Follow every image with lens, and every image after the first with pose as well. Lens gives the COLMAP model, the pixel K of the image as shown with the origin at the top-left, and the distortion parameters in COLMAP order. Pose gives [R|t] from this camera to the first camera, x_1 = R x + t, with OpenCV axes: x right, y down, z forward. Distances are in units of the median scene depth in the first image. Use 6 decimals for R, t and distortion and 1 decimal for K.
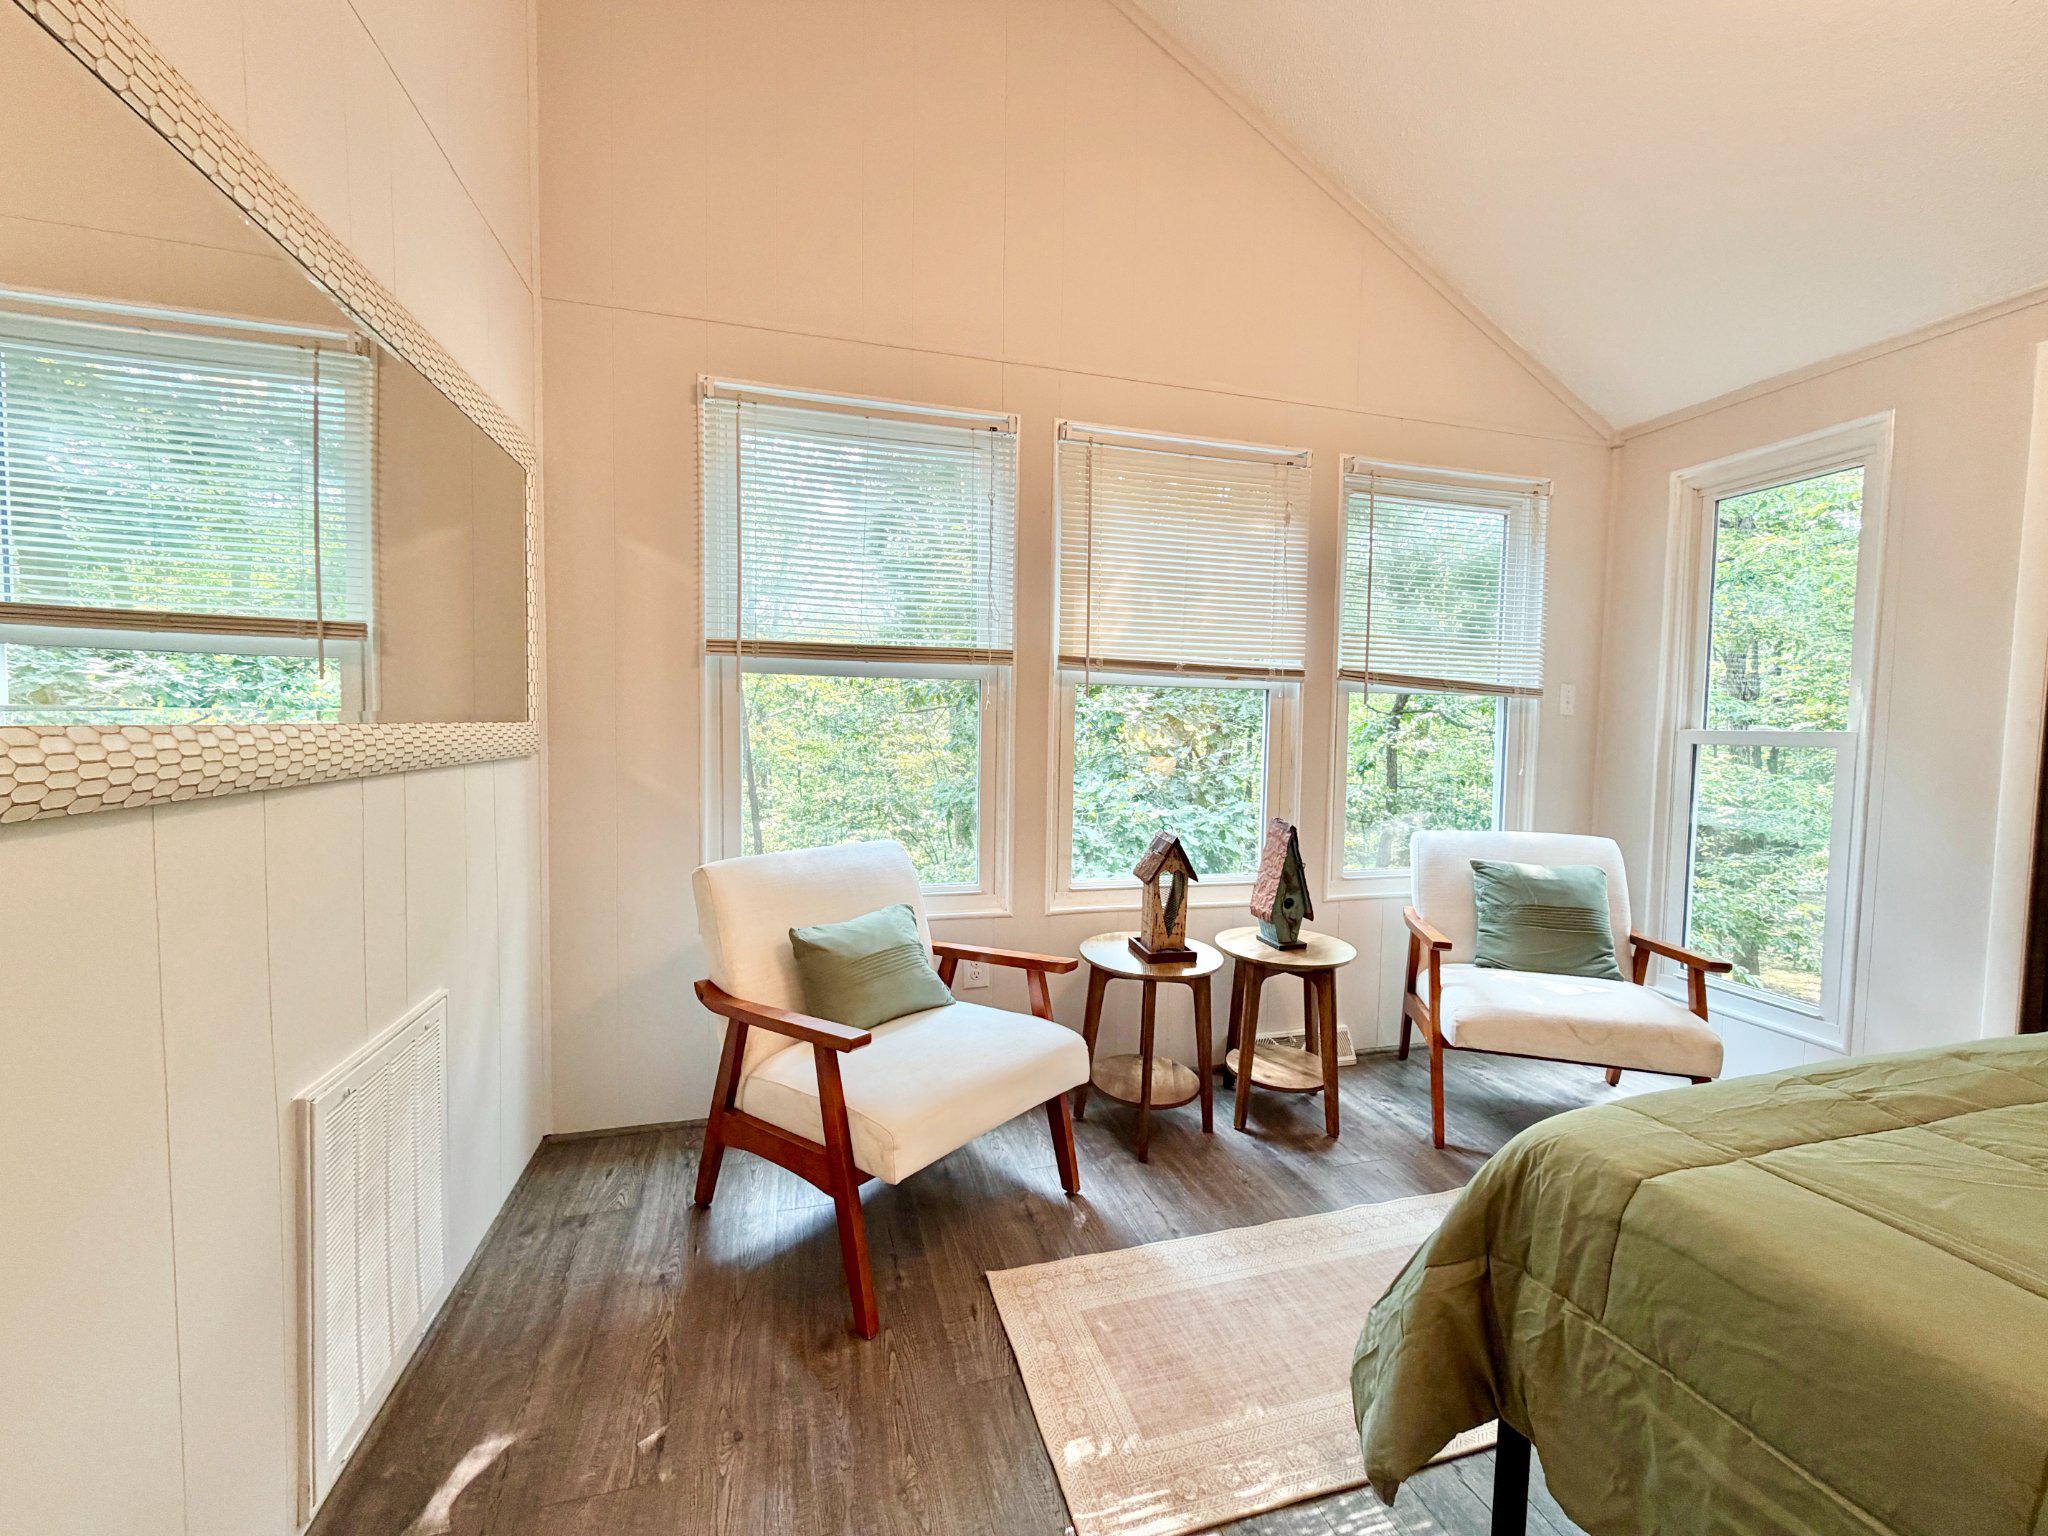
lens RADIAL K [[822.6, 0, 1024.6], [0, 822.6, 766.2], [0, 0, 1]] dist [0.003679, -0.000983]
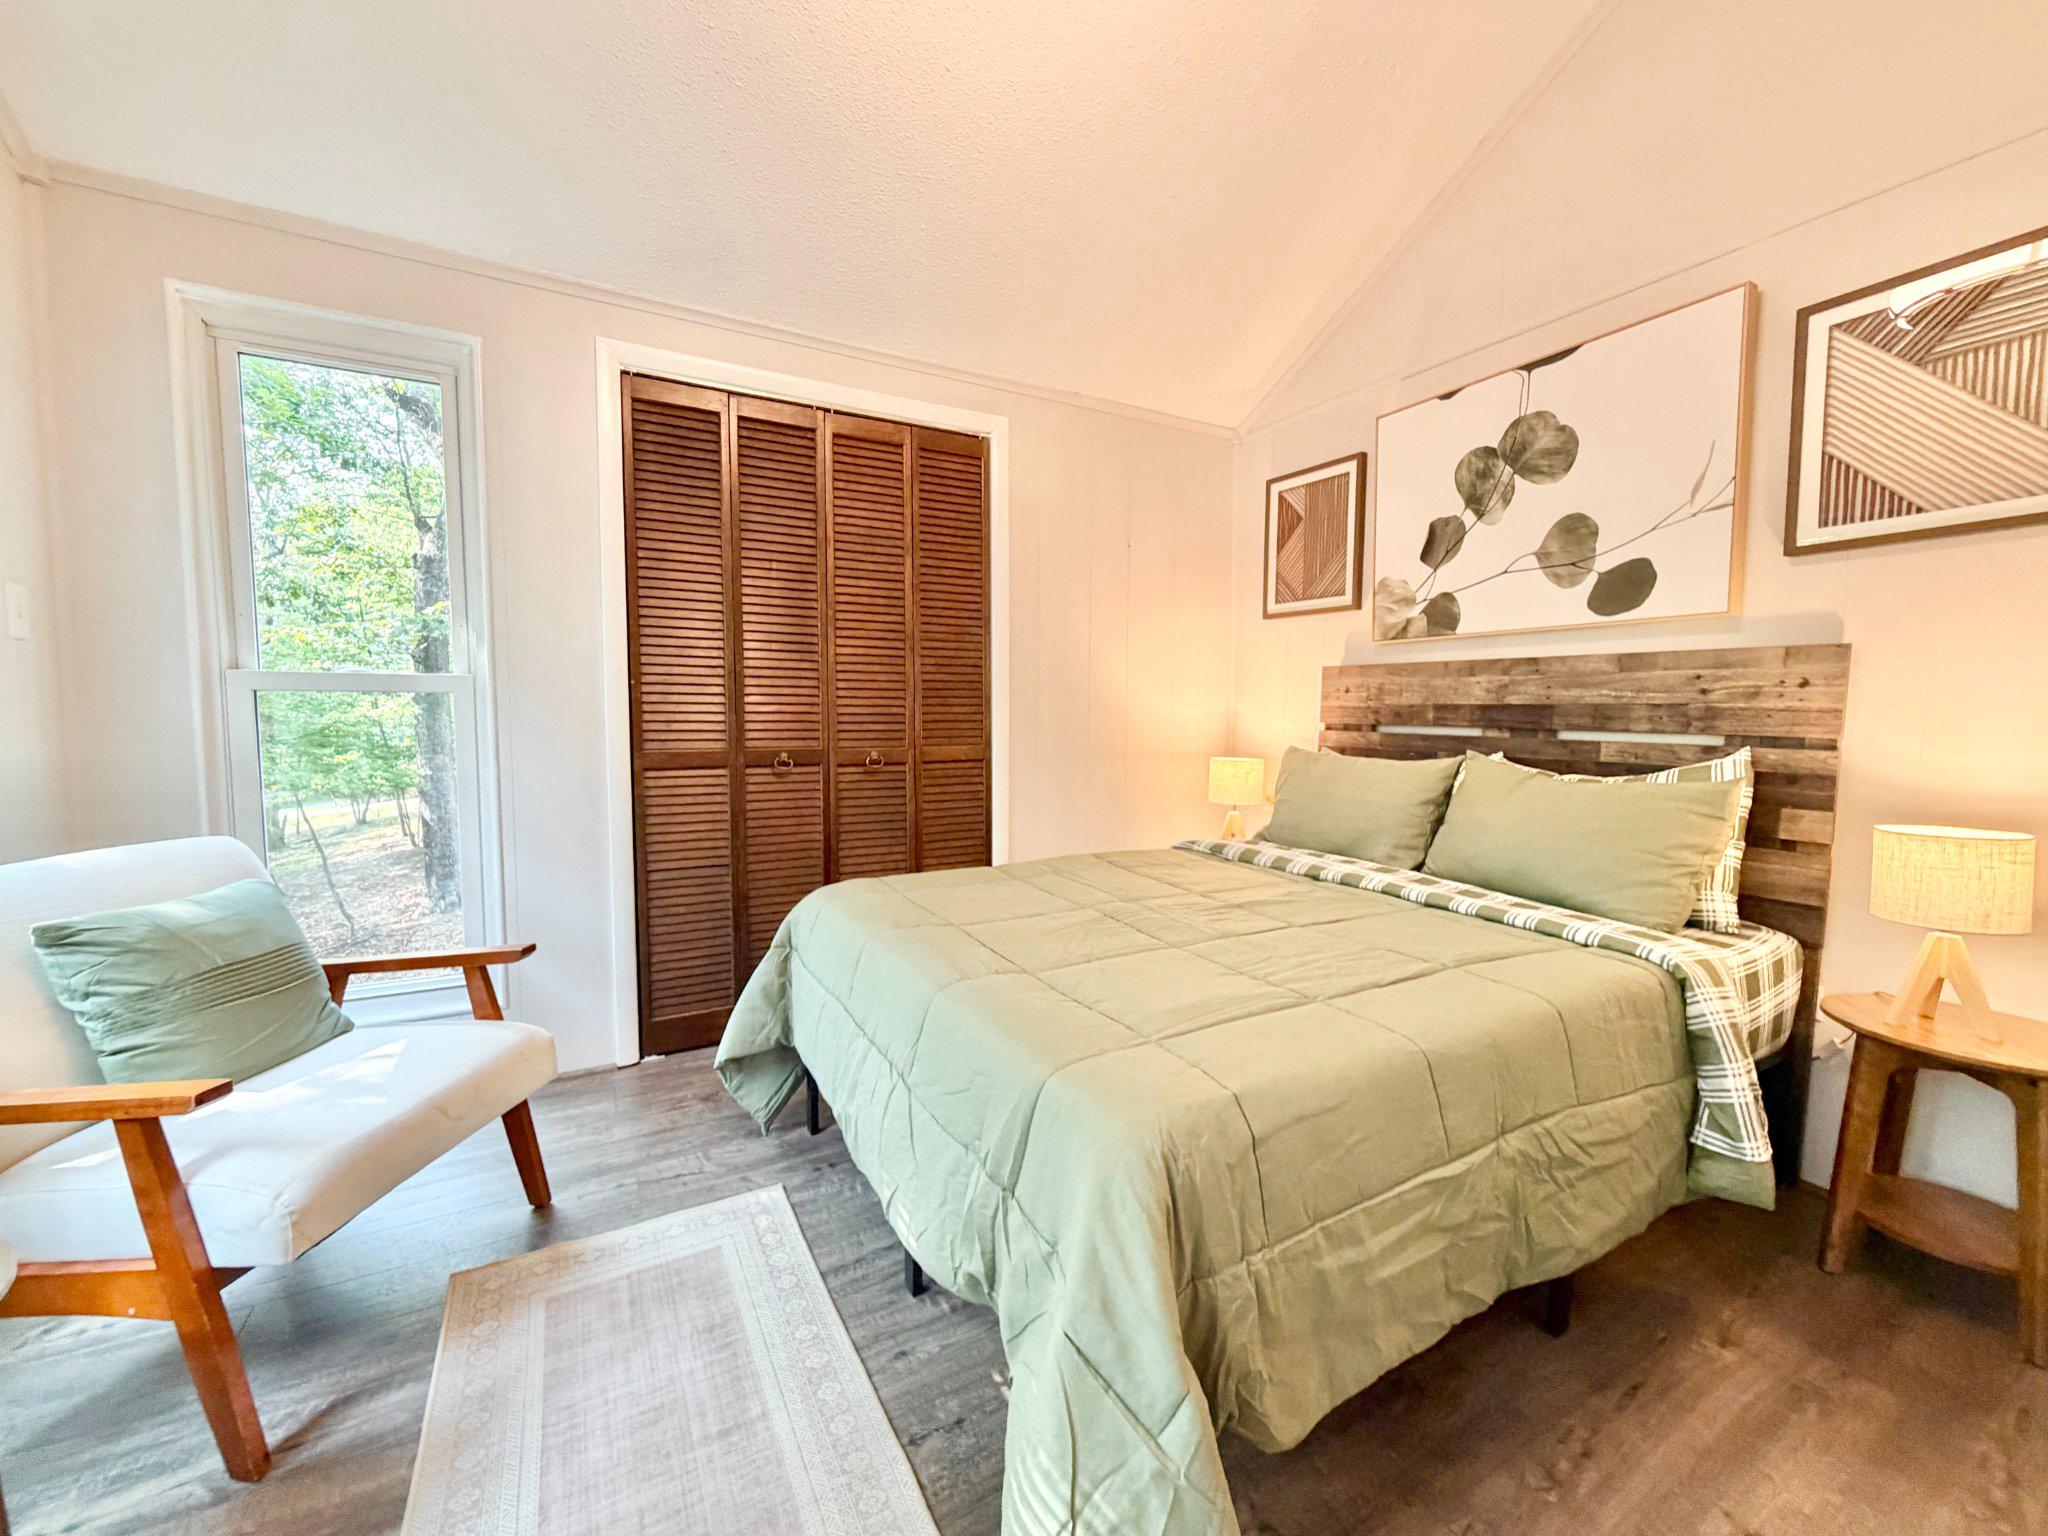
lens RADIAL K [[822.6, 0, 1023.8], [0, 822.6, 772.2], [0, 0, 1]] dist [0.003679, -0.000983]
pose [[-0.221723, -0.097931, 0.970180, -0.055466], [0.040977, 0.993129, 0.109612, -0.007206], [-0.974248, 0.064059, -0.216186, 0.549332]]
